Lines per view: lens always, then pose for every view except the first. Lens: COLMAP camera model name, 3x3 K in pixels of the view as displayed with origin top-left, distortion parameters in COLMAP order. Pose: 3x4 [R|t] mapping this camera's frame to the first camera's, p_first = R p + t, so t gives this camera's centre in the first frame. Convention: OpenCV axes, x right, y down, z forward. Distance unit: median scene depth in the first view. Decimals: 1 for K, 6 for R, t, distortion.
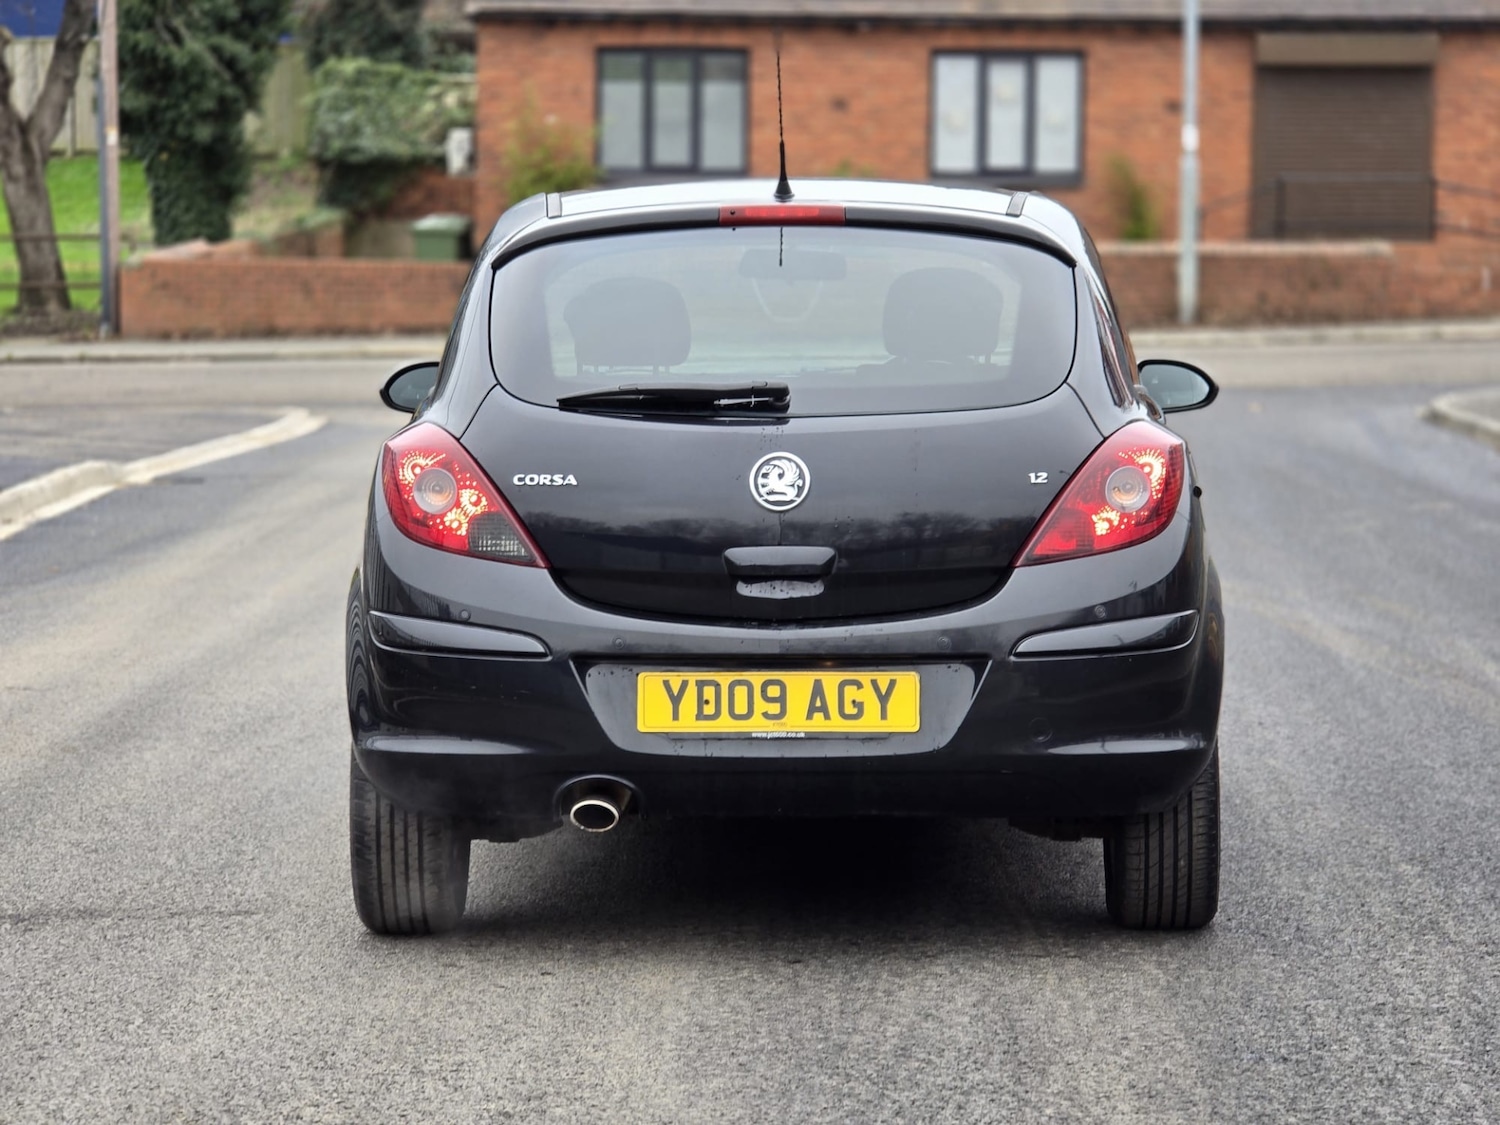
lens RADIAL K [[4955.9, 0, 750.0], [0, 4955.9, 562.5], [0, 0, 1]] dist [0.261256, -1.451772]
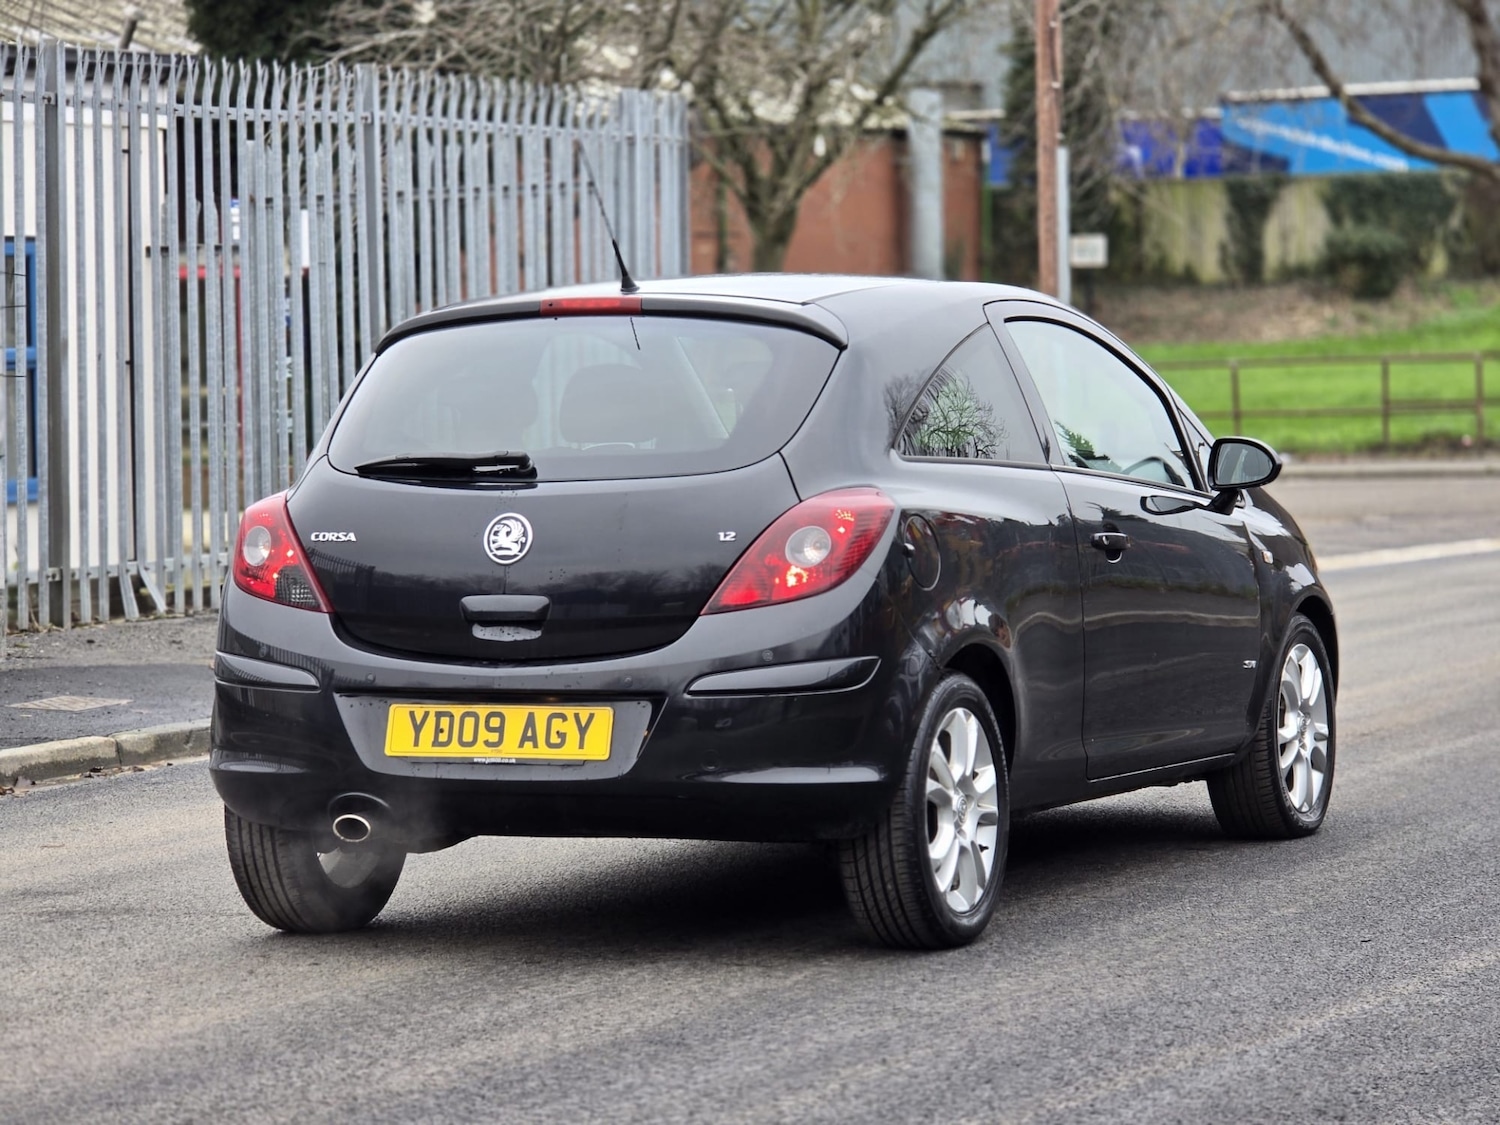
lens RADIAL K [[4955.9, 0, 750.0], [0, 4955.9, 562.5], [0, 0, 1]] dist [0.261256, -1.451772]
pose [[0.929431, 0.004894, -0.368963, 0.479394], [-0.014027, 0.999658, -0.022076, 0.013614], [0.368728, 0.025694, 0.929182, -0.039287]]
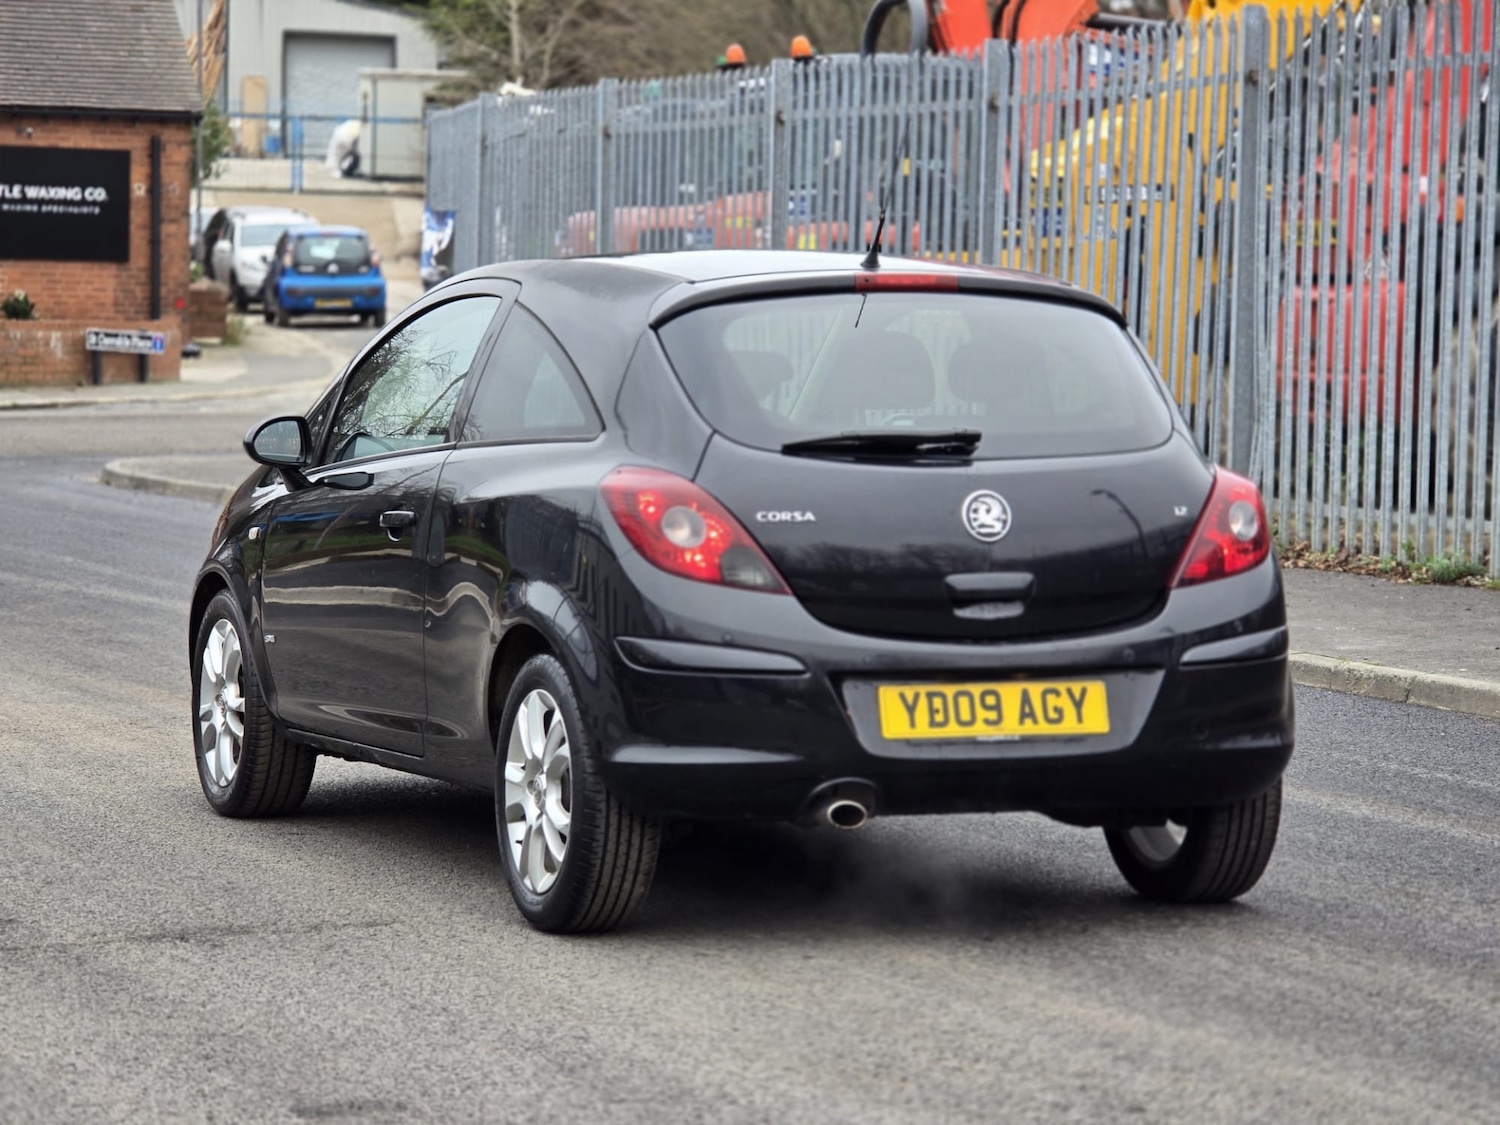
lens RADIAL K [[4955.9, 0, 750.0], [0, 4955.9, 562.5], [0, 0, 1]] dist [0.261256, -1.451772]
pose [[0.923260, -0.011286, 0.384011, -0.482385], [0.017082, 0.999786, -0.011685, 0.006712], [-0.383796, 0.017348, 0.923255, -0.030421]]
